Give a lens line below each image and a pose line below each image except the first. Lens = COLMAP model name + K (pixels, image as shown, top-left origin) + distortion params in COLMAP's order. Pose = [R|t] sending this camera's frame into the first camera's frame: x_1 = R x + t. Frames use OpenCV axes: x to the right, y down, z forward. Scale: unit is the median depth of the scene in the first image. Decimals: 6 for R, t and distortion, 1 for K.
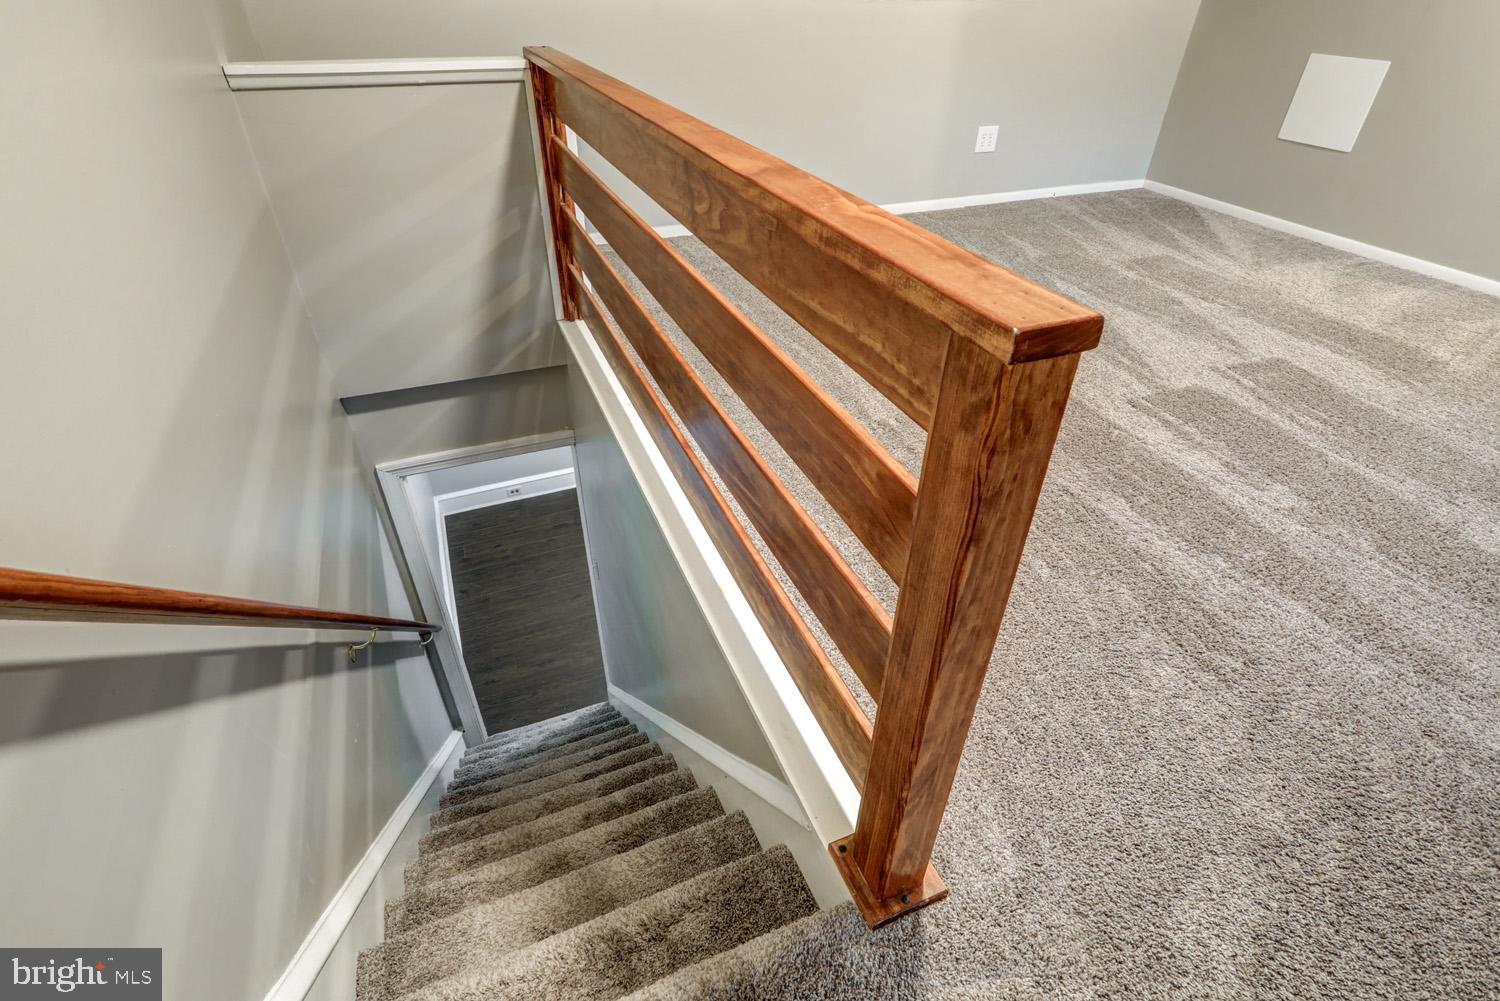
lens RADIAL K [[734.2, 0, 749.0], [0, 734.2, 496.7], [0, 0, 1]] dist [-0.003472, 0.000905]
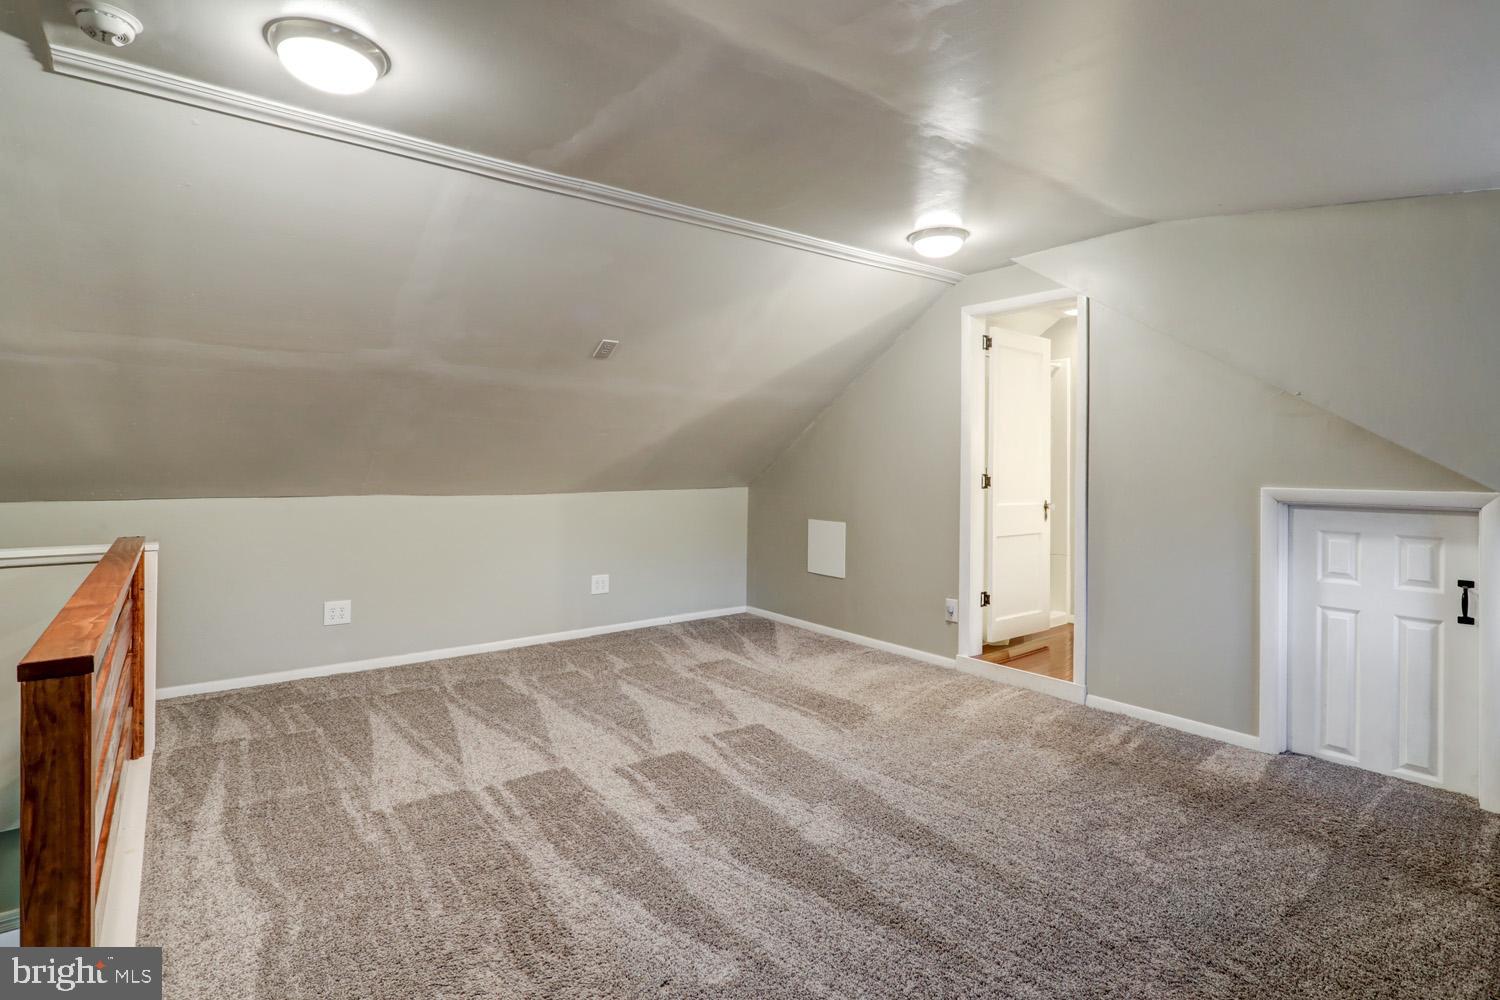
lens RADIAL K [[734.2, 0, 749.3], [0, 734.2, 468.7], [0, 0, 1]] dist [-0.003472, 0.000905]
pose [[0.961148, -0.010254, 0.275845, 0.362422], [0.168405, 0.813573, -0.556542, 0.166404], [-0.218713, 0.581373, 0.783690, -0.280209]]
